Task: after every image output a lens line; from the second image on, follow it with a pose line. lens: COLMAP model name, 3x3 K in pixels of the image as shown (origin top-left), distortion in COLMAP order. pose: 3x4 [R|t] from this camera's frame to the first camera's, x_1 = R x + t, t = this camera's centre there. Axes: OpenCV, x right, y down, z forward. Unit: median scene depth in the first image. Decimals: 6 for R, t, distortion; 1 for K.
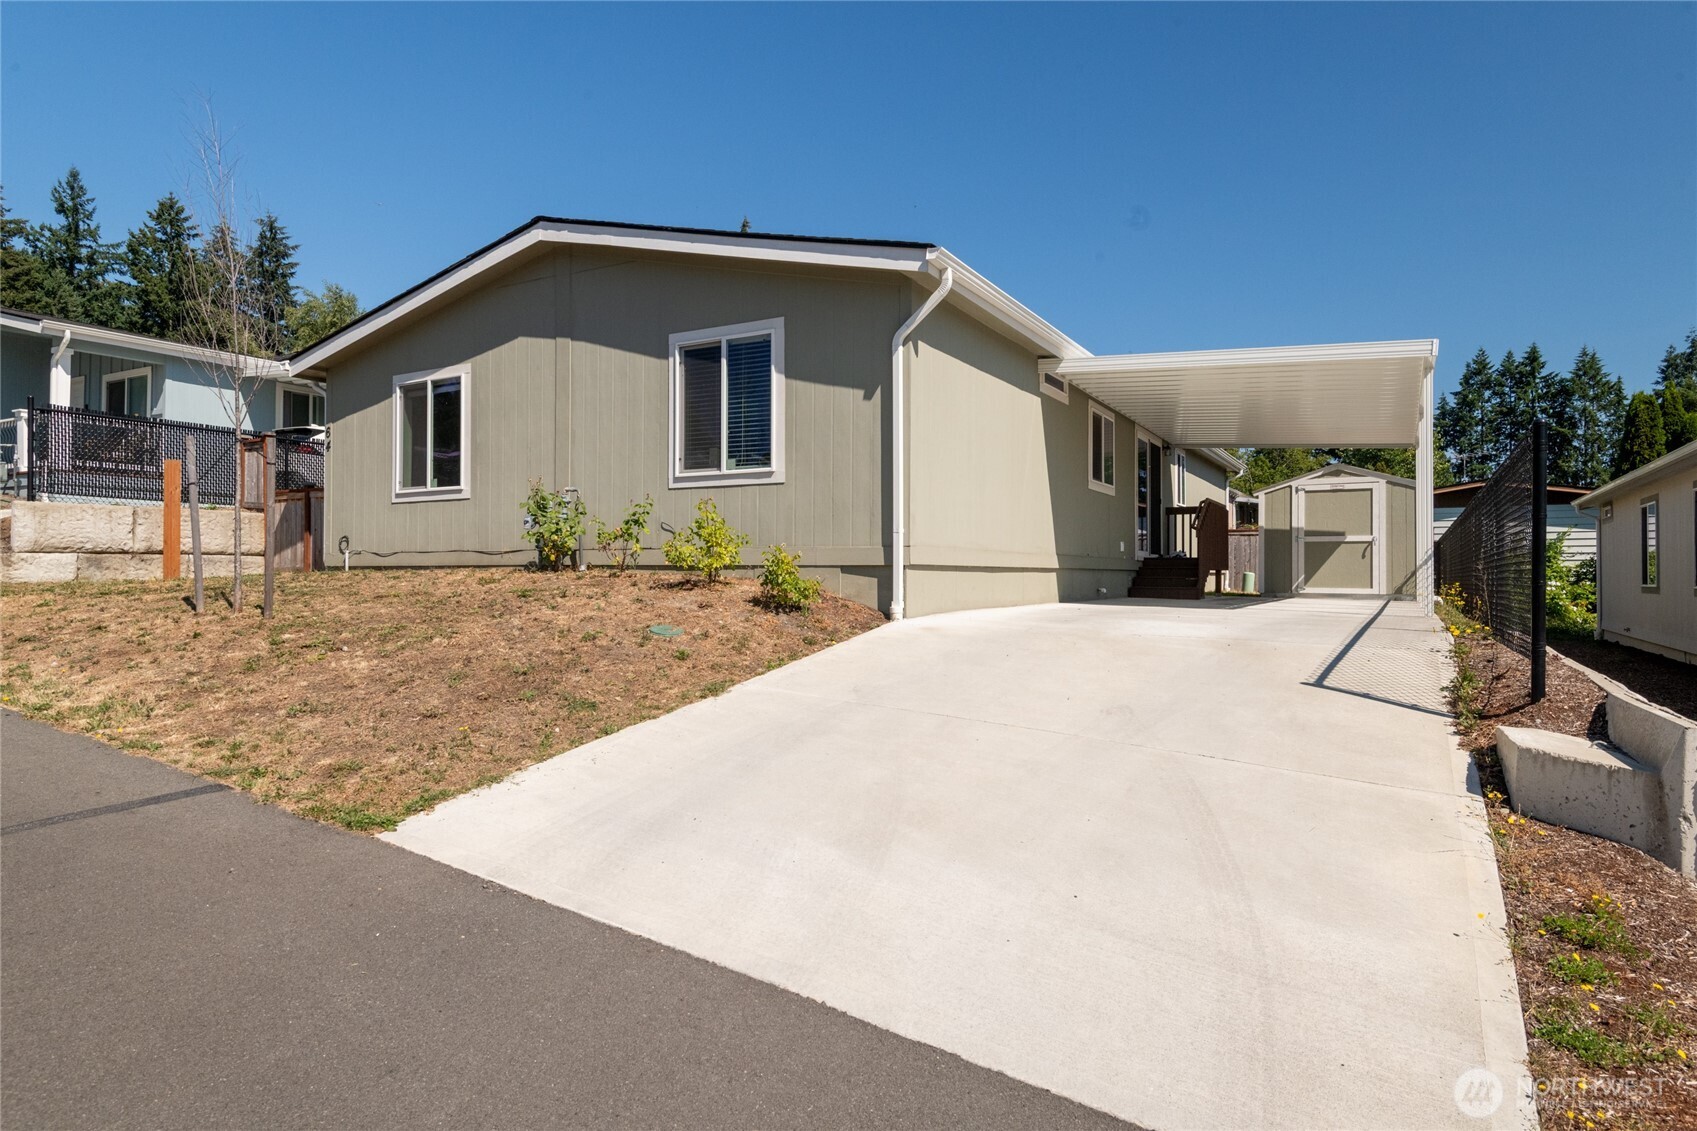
lens RADIAL K [[996.0, 0, 848.3], [0, 996.0, 567.5], [0, 0, 1]] dist [0.004279, 0.001307]
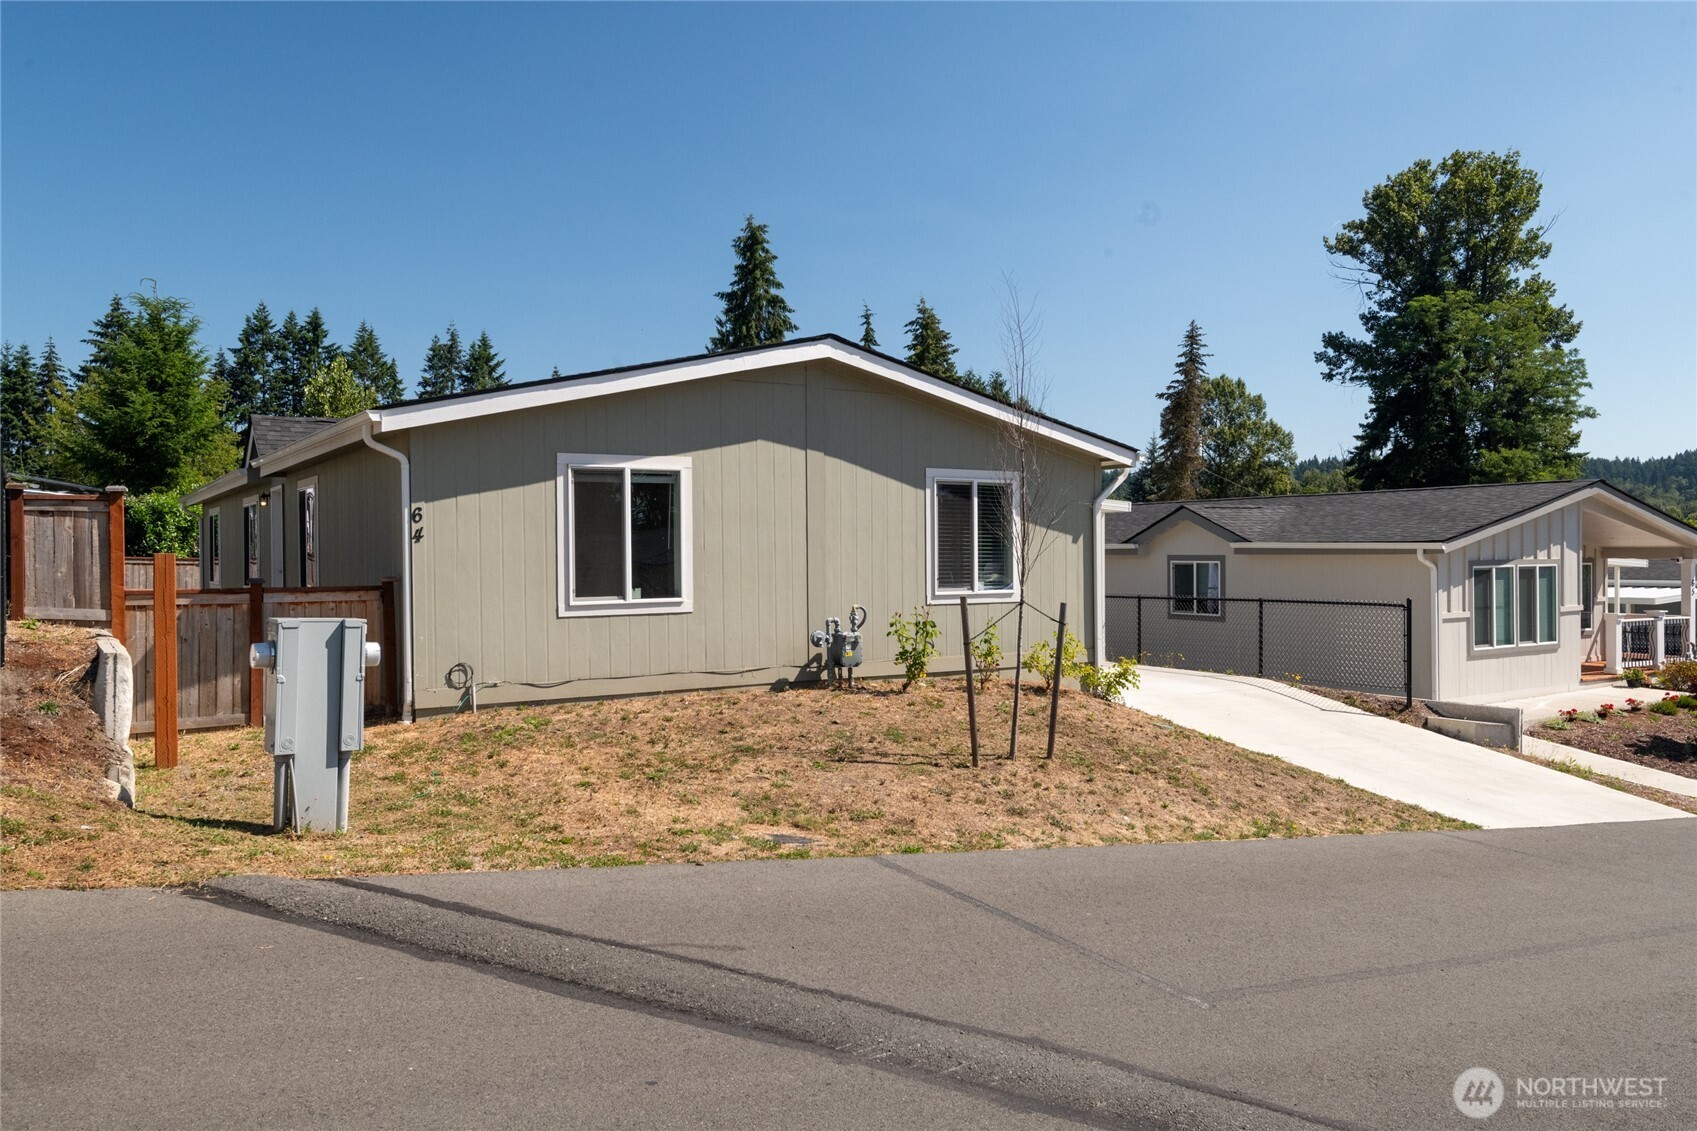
lens RADIAL K [[1252.8, 0, 847.7], [0, 1252.8, 561.5], [0, 0, 1]] dist [0.074216, 0.000956]
pose [[0.469471, -0.009982, 0.882891, -1.275378], [-0.002780, 0.999914, 0.012783, -0.127264], [-0.882944, -0.008455, 0.469403, 0.361325]]
